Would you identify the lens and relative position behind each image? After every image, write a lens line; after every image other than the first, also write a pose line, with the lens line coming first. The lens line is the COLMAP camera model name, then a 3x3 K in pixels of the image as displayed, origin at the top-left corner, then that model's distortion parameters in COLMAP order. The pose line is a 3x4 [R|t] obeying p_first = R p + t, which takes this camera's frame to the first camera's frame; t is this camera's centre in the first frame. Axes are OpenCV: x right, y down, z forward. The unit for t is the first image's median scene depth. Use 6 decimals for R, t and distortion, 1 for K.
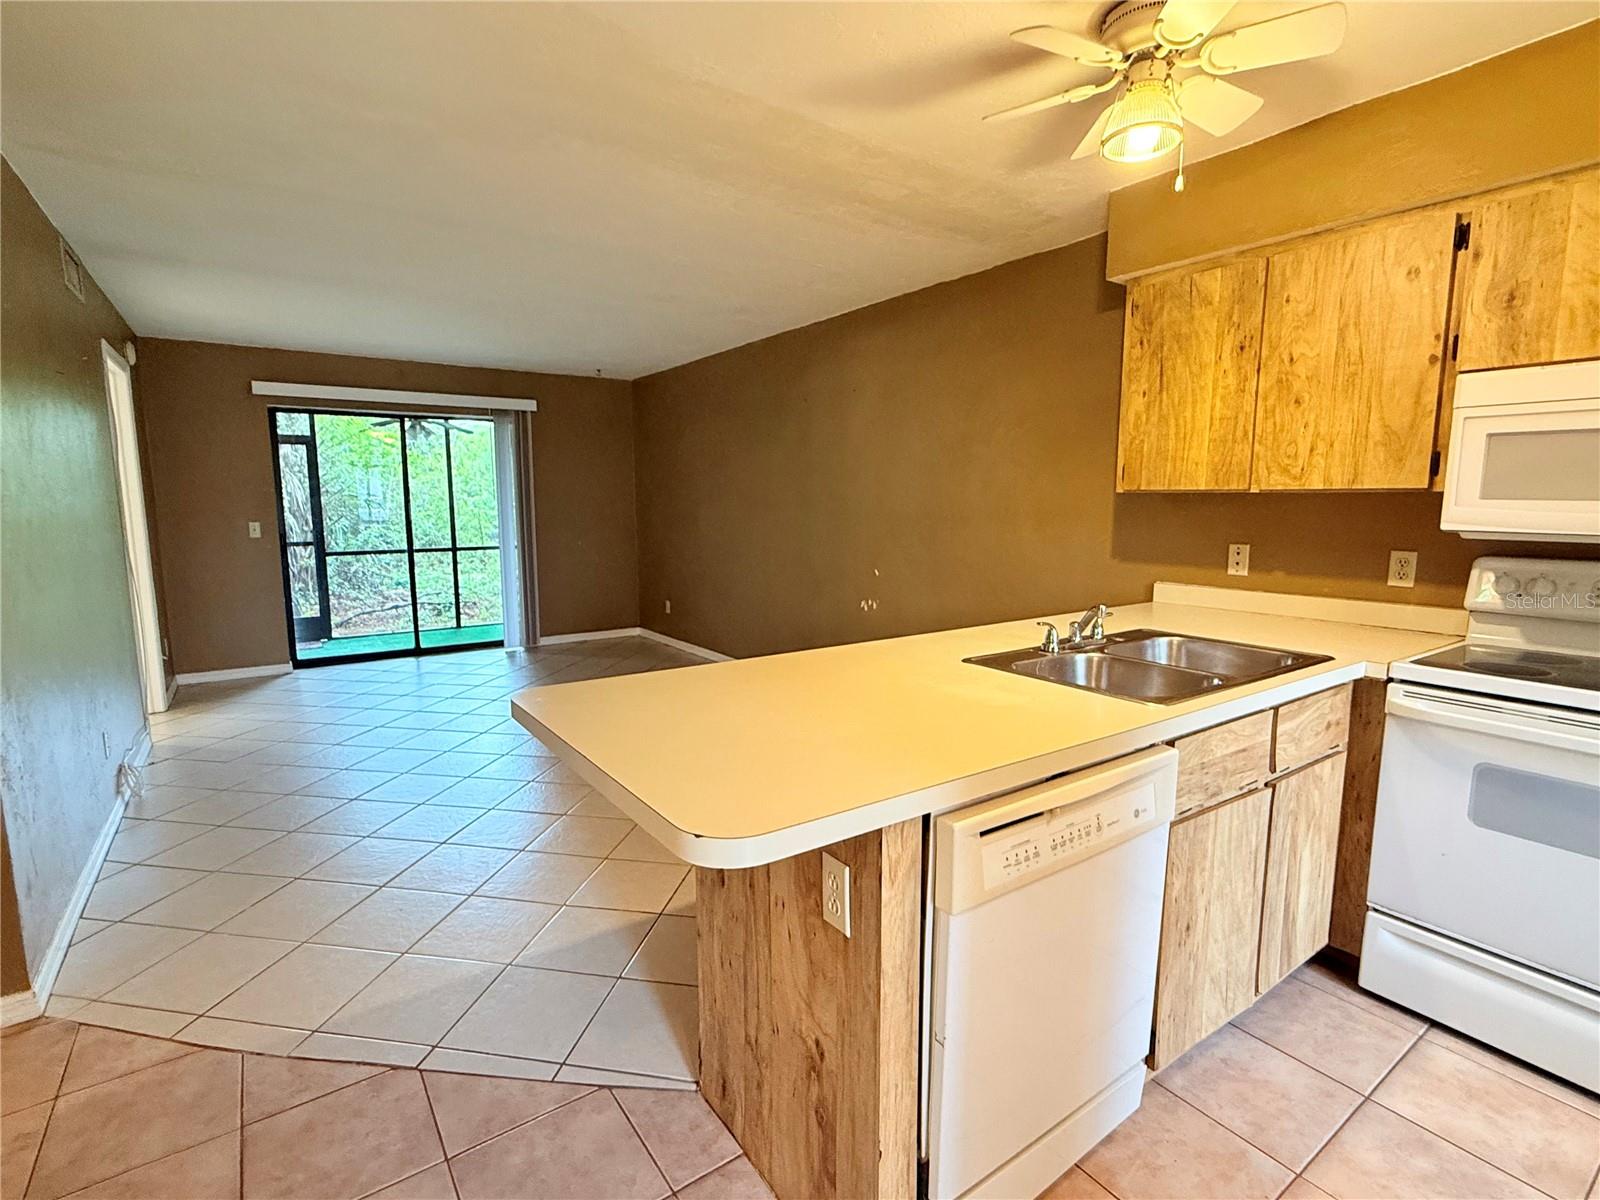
lens RADIAL K [[776.3, 0, 800.0], [0, 776.3, 600.0], [0, 0, 1]] dist [-0.002450, -0.001051]
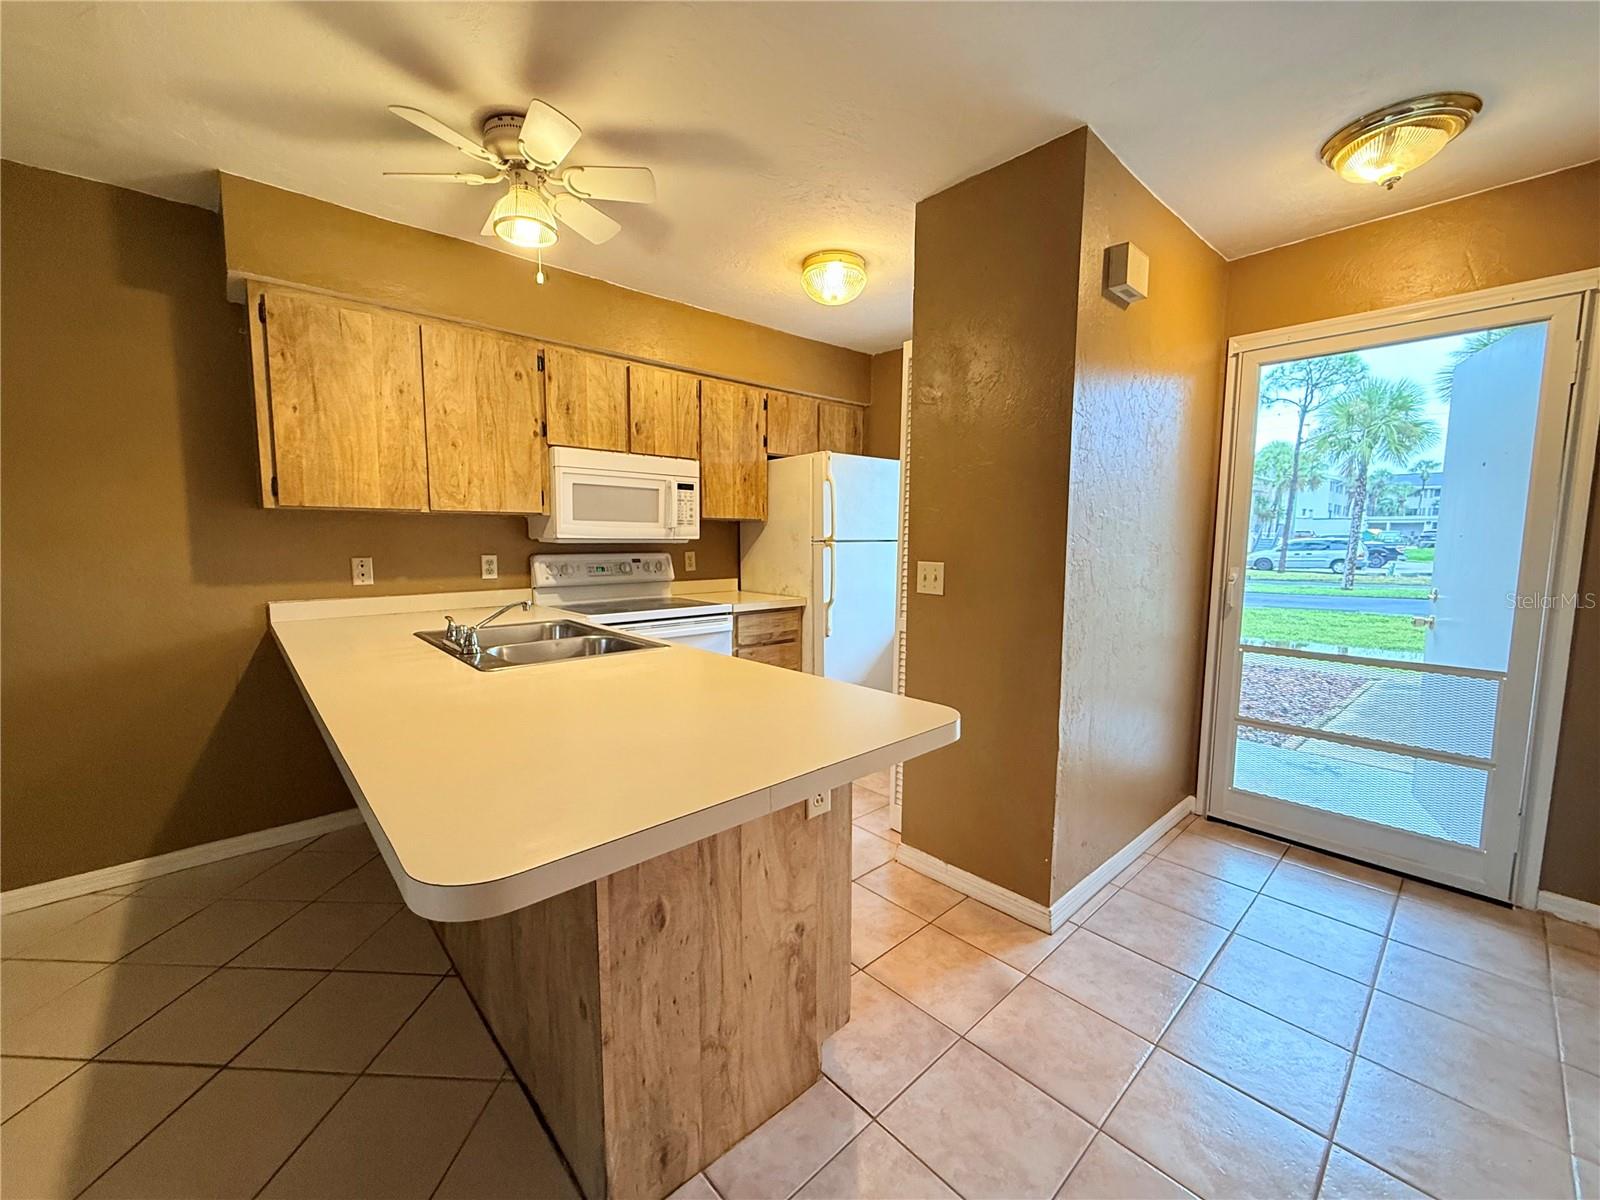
lens RADIAL K [[636.0, 0, 800.0], [0, 636.0, 600.0], [0, 0, 1]] dist [-0.000293, -0.000129]
pose [[-0.133377, -0.099687, 0.986039, -0.227188], [0.125445, 0.985228, 0.116573, -0.019838], [-0.983094, 0.139241, -0.118902, 0.247188]]
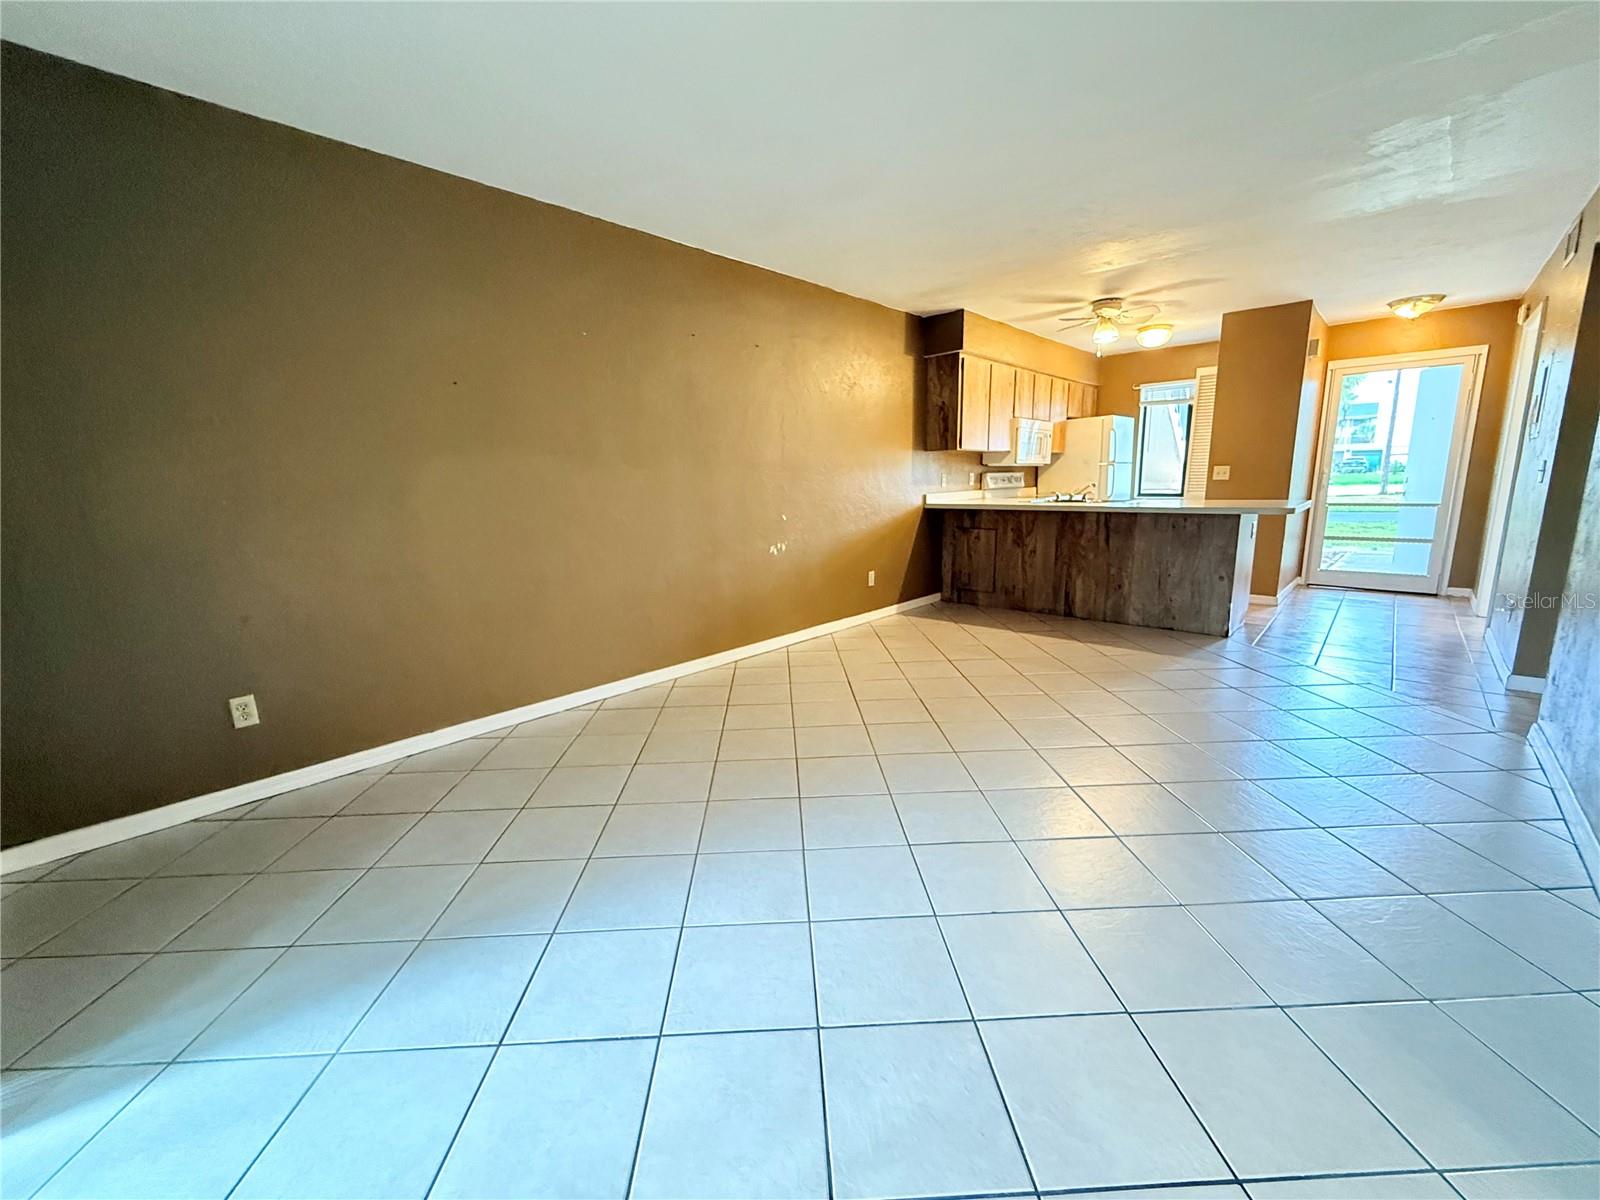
lens RADIAL K [[636.0, 0, 800.0], [0, 636.0, 600.0], [0, 0, 1]] dist [-0.000293, -0.000129]
pose [[-0.213043, -0.176652, 0.960941, -0.673456], [0.150936, 0.965762, 0.211001, -0.091457], [-0.965314, 0.189993, -0.179086, 0.954497]]
